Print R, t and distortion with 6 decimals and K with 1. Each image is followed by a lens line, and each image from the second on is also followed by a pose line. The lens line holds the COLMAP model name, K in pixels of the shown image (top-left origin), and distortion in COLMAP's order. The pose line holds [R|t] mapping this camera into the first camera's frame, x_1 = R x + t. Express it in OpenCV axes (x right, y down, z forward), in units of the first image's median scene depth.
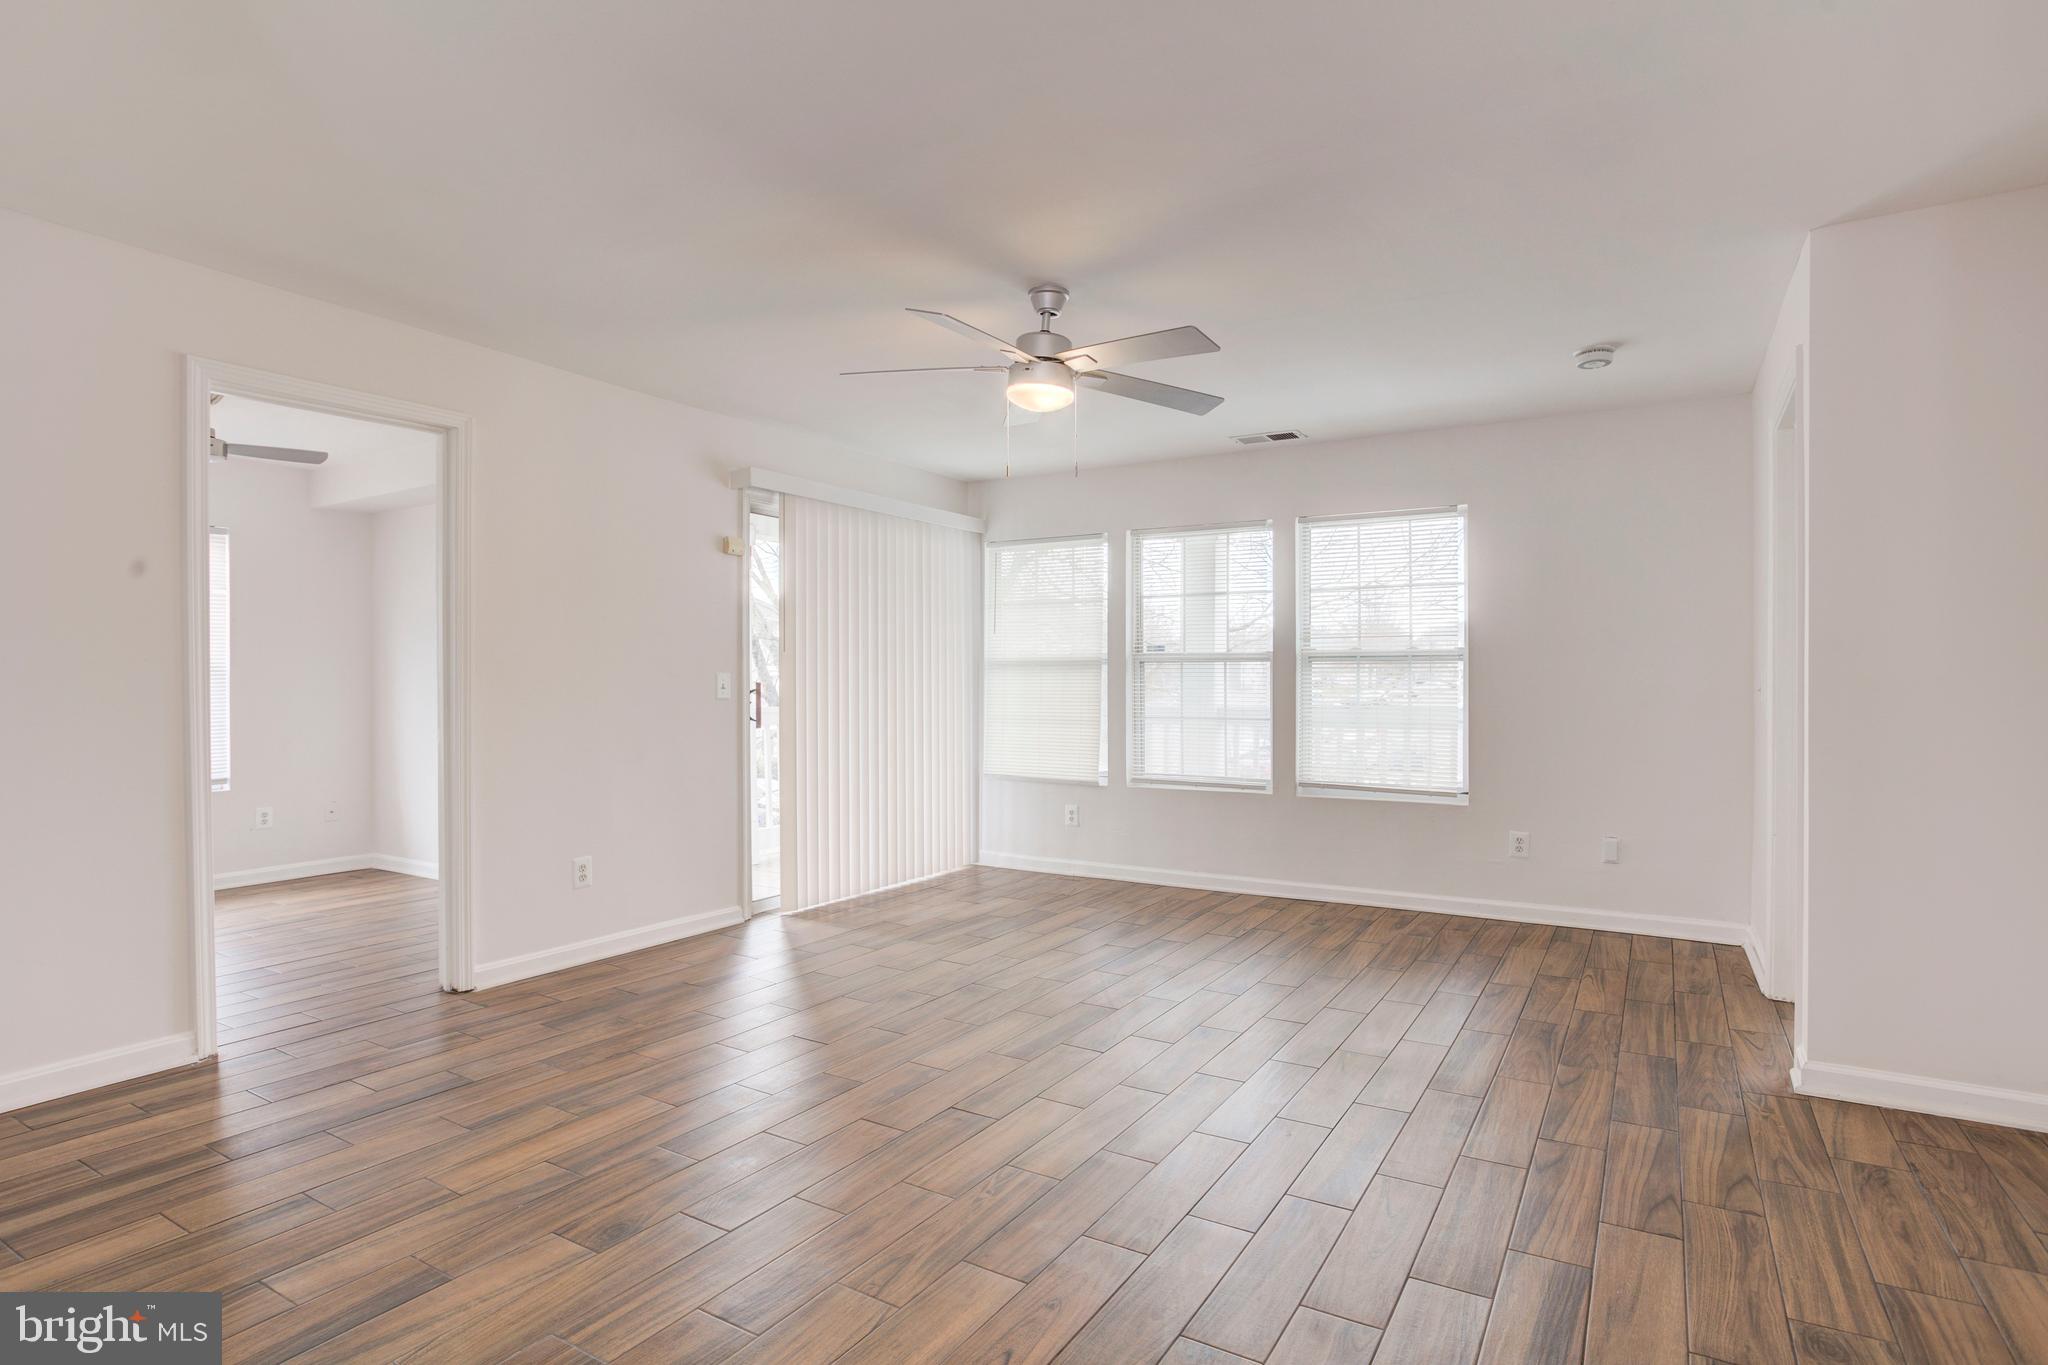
lens RADIAL K [[1051.6, 0, 1030.8], [0, 1051.6, 677.8], [0, 0, 1]] dist [-0.034574, 0.003372]
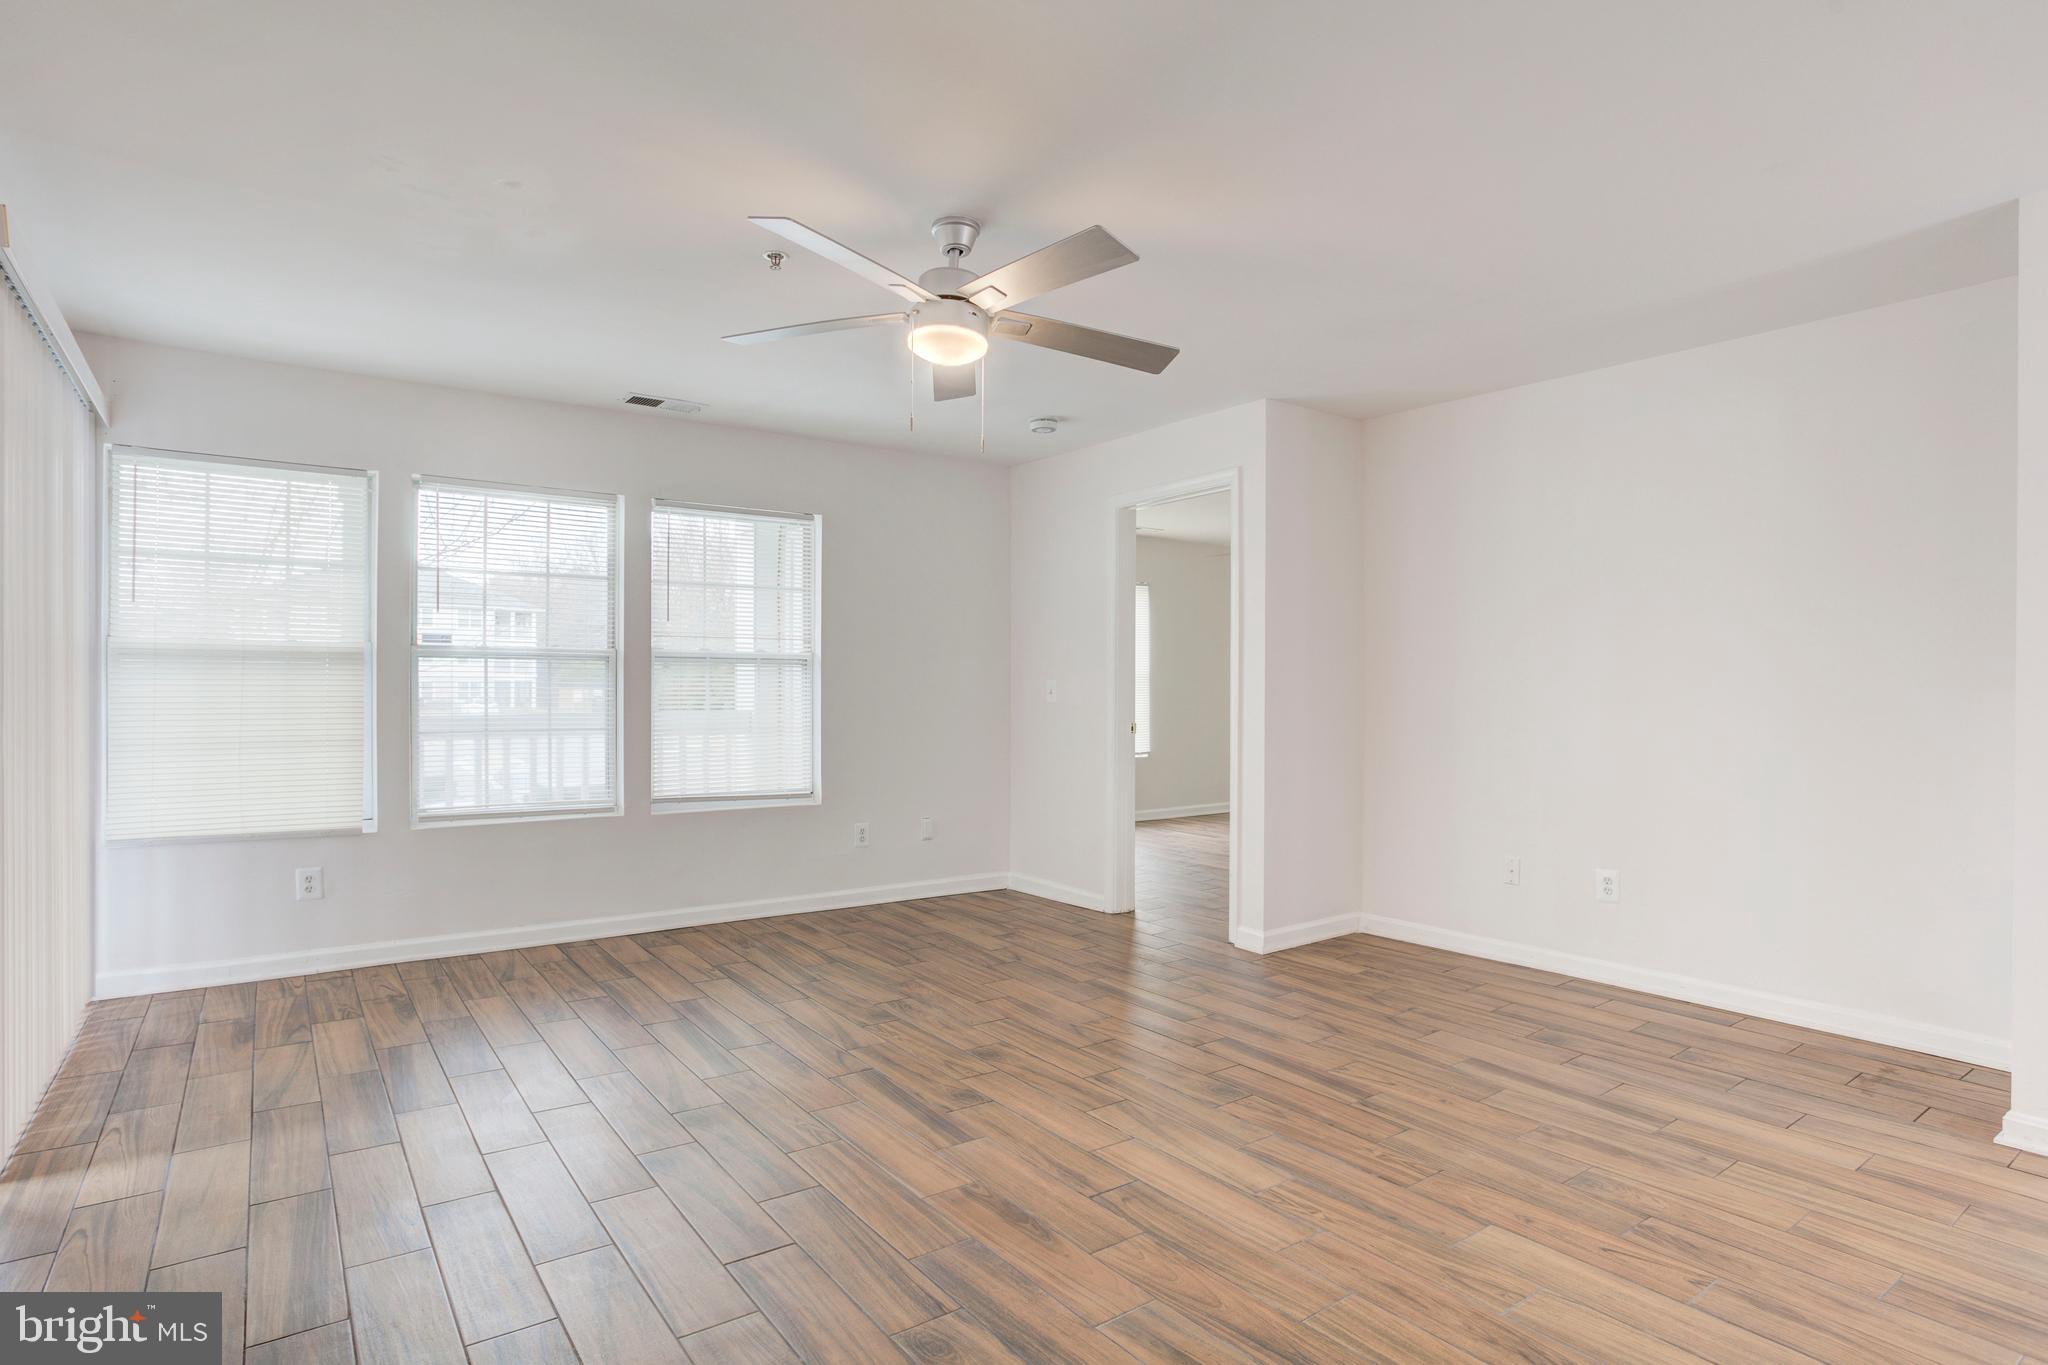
lens RADIAL K [[1051.6, 0, 1026.3], [0, 1051.6, 694.1], [0, 0, 1]] dist [-0.034574, 0.003372]
pose [[0.393646, -0.001871, 0.919260, -0.425921], [-0.006519, 0.999967, 0.004827, 0.005349], [-0.919239, -0.007892, 0.393621, 0.364405]]
